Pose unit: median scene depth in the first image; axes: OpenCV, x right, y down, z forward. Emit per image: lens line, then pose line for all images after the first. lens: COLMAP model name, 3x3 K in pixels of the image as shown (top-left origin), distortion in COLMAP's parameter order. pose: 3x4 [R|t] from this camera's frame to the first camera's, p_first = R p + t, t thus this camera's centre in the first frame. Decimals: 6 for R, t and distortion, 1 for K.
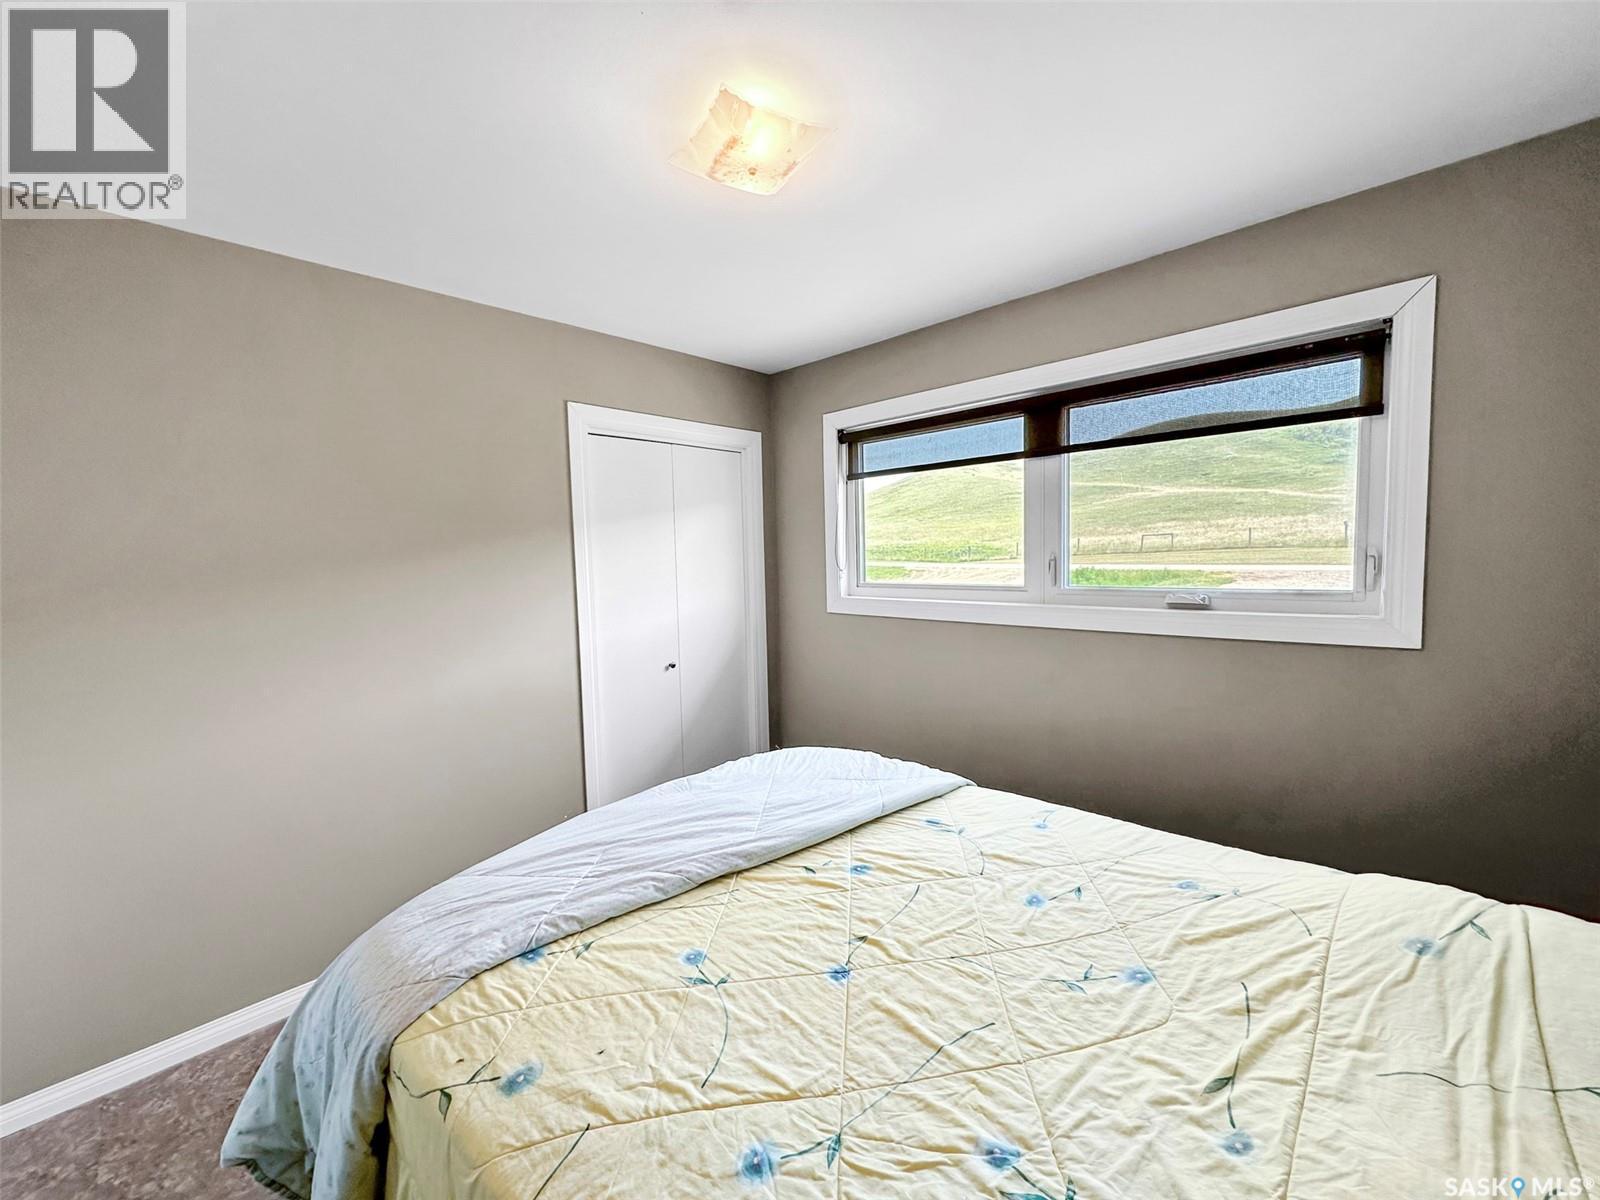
lens RADIAL K [[637.7, 0, 803.7], [0, 637.7, 598.7], [0, 0, 1]] dist [-0.007833, -0.000338]
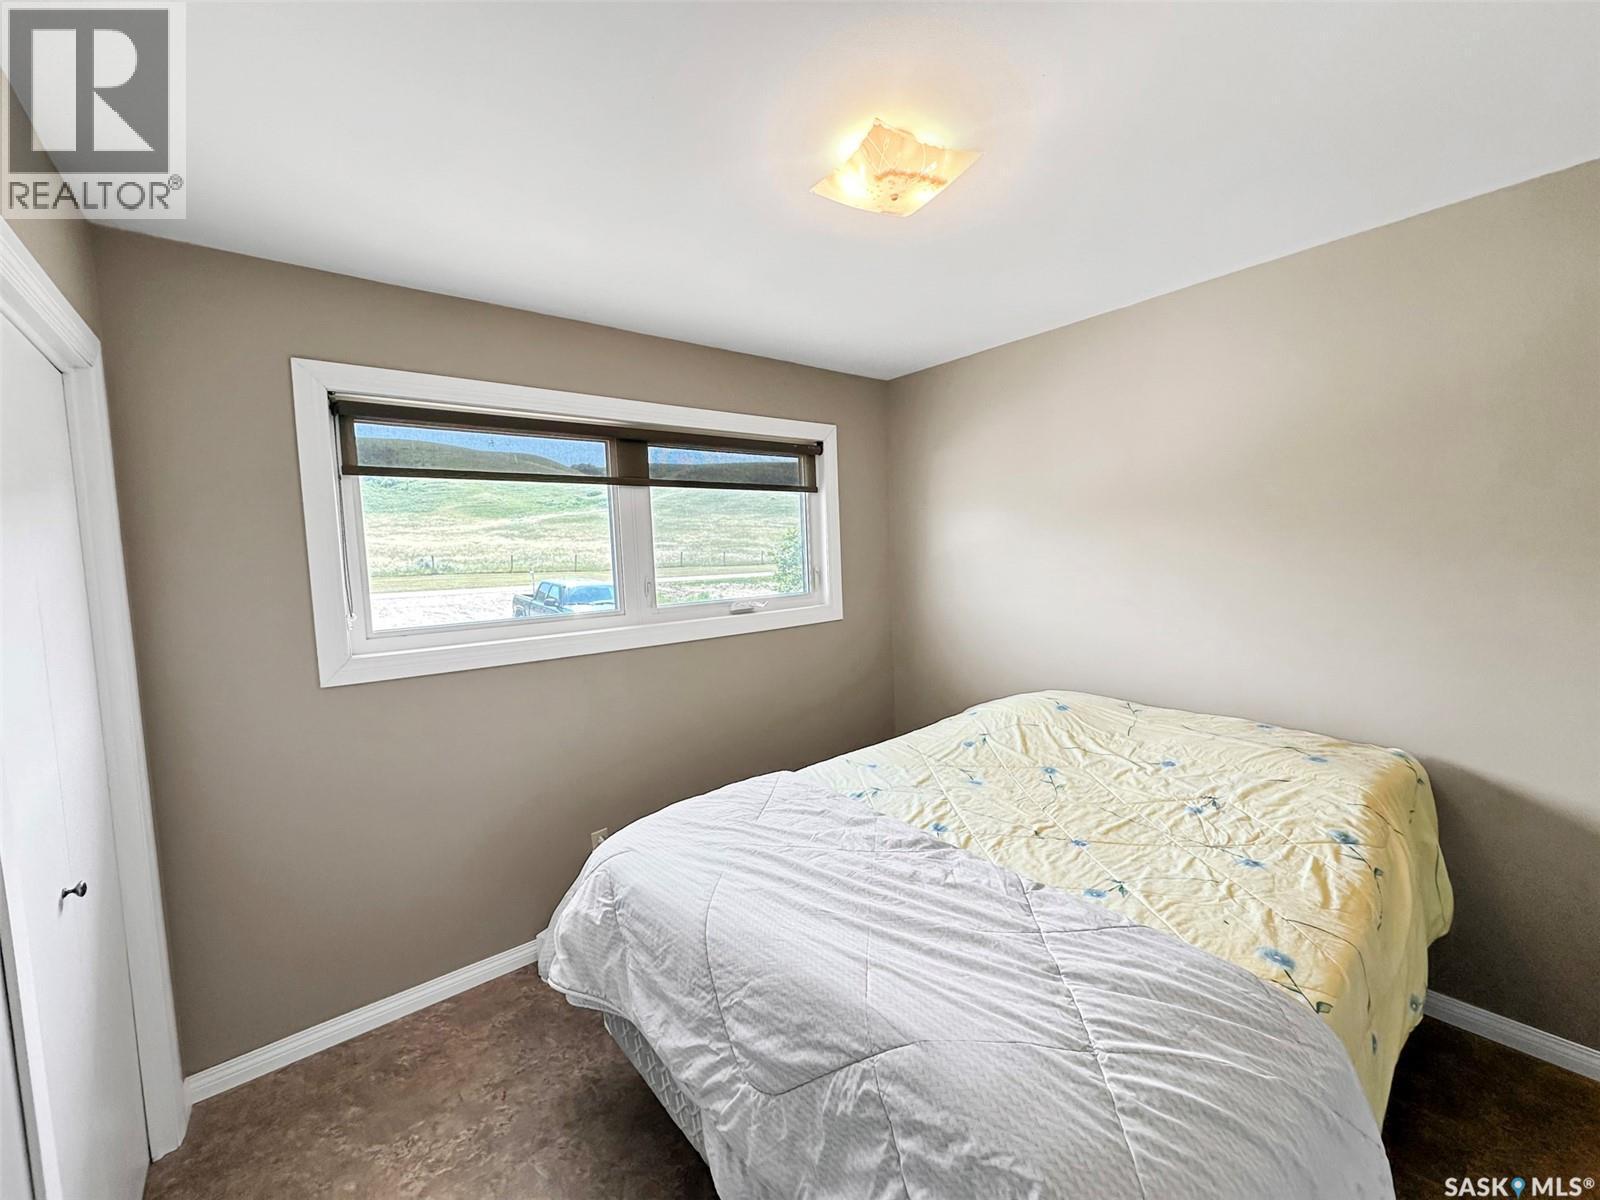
lens RADIAL K [[637.7, 0, 799.3], [0, 637.7, 597.9], [0, 0, 1]] dist [-0.007833, -0.000338]
pose [[0.121969, -0.049701, 0.991289, -1.140133], [0.109120, 0.993363, 0.036379, -0.082699], [-0.986517, 0.103732, 0.126583, 1.082928]]
